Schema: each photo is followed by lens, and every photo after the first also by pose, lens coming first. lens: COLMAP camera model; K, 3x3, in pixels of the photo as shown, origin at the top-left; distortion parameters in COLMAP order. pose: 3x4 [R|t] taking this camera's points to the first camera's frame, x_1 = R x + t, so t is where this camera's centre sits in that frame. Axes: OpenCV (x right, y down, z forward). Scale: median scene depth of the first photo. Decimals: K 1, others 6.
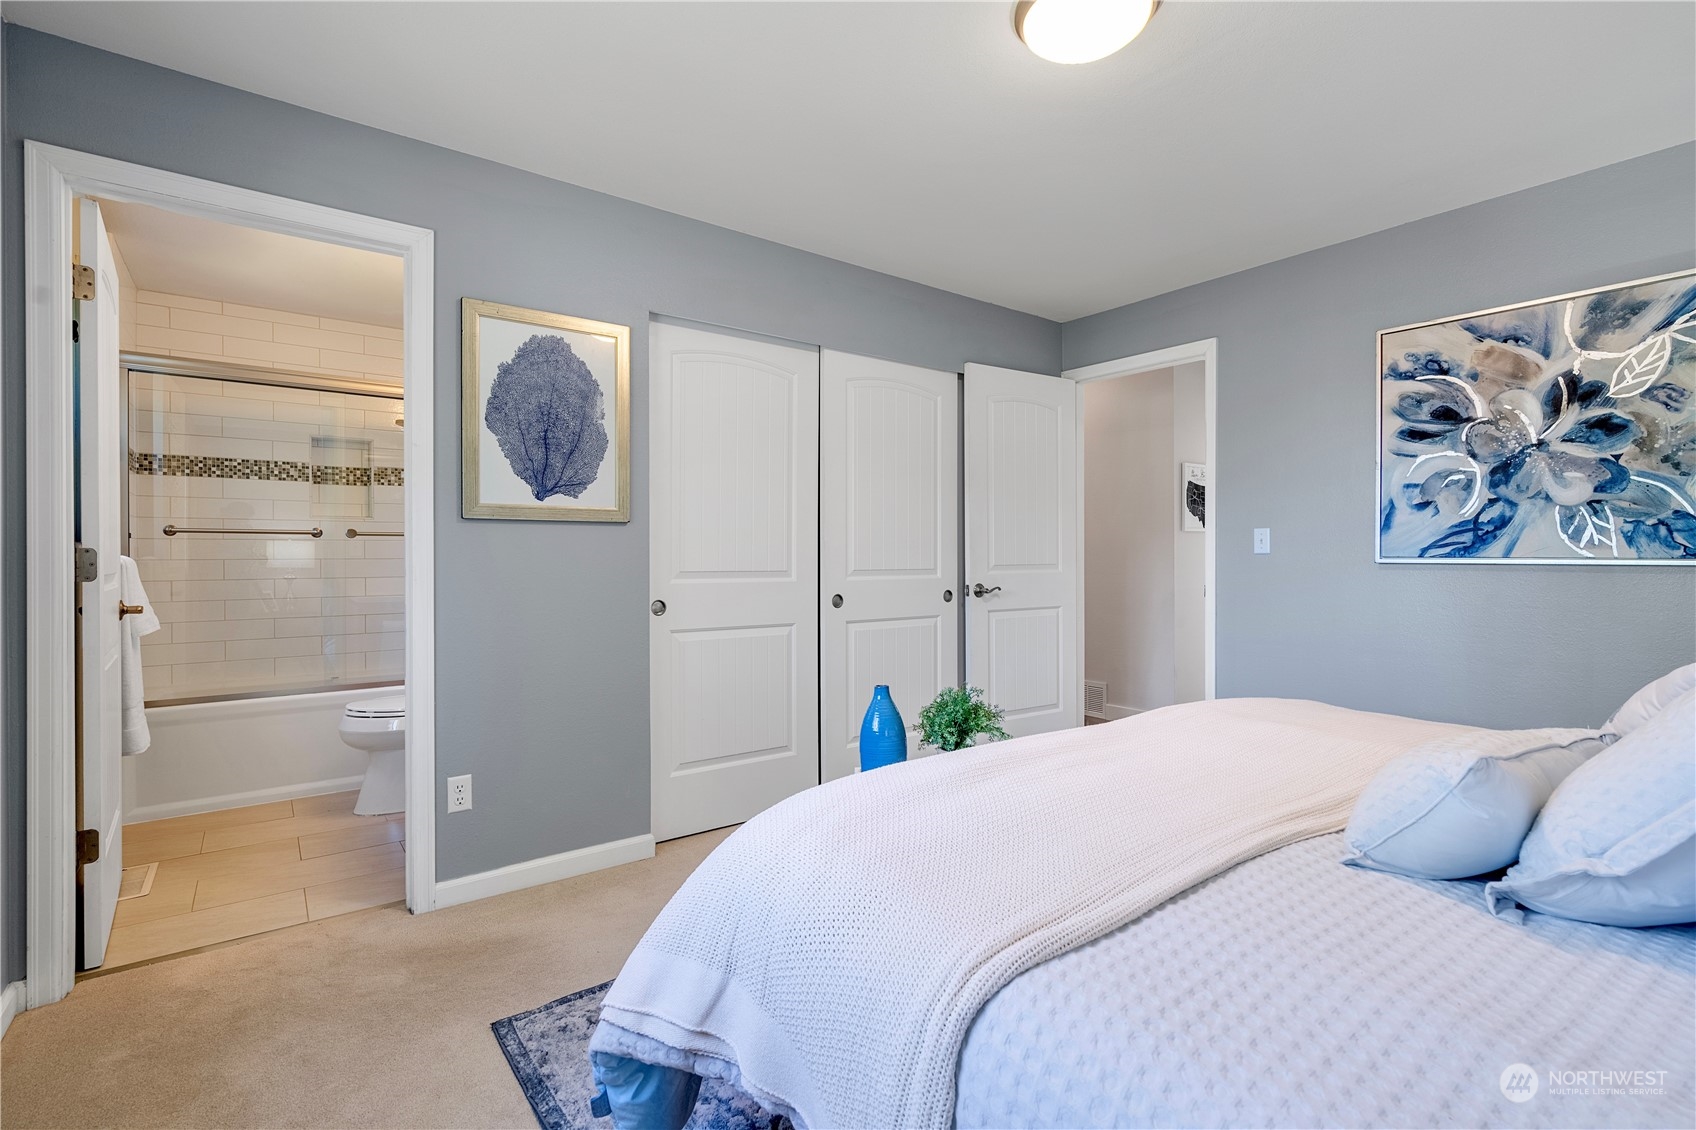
lens RADIAL K [[781.9, 0, 846.9], [0, 781.9, 563.2], [0, 0, 1]] dist [-0.002958, 0.001812]
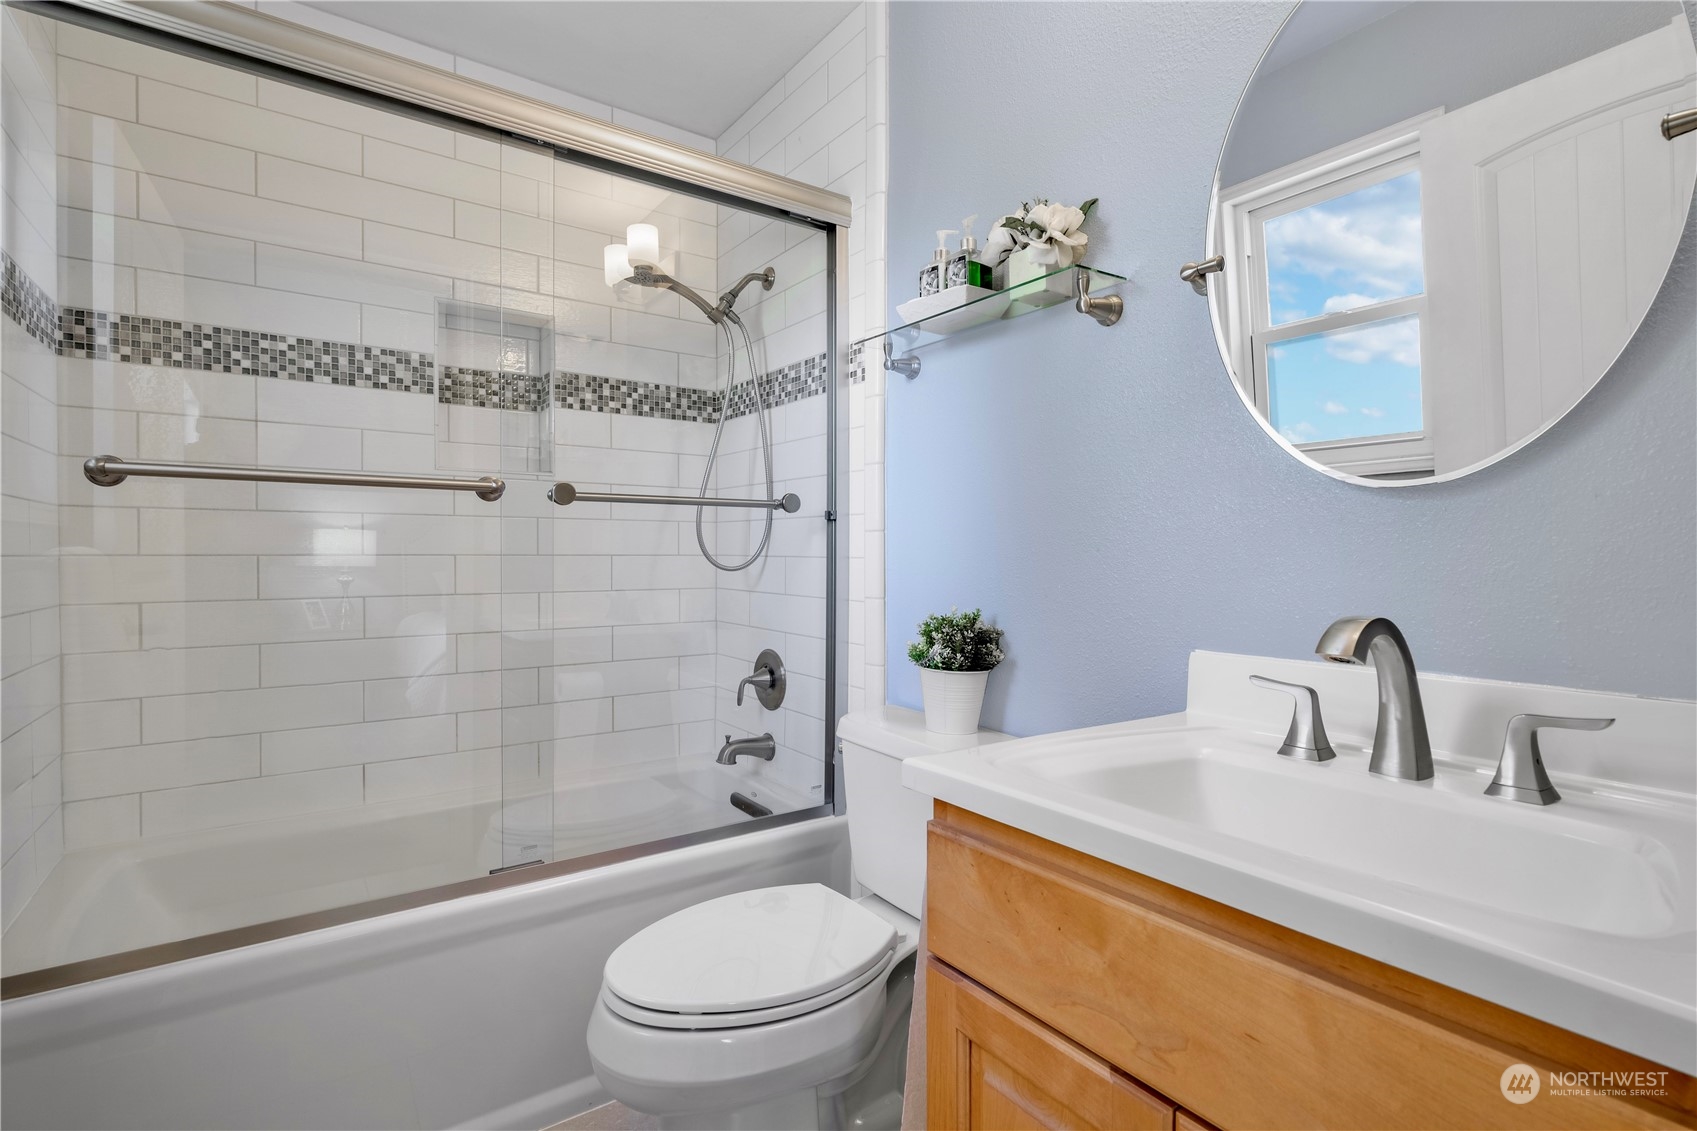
lens RADIAL K [[782.3, 0, 848.3], [0, 782.3, 558.4], [0, 0, 1]] dist [-0.002958, 0.001812]
pose [[0.999763, 0.000473, -0.021764, -0.438903], [-0.000664, 0.999961, -0.008773, -0.000336], [0.021759, 0.008785, 0.999725, 0.546697]]
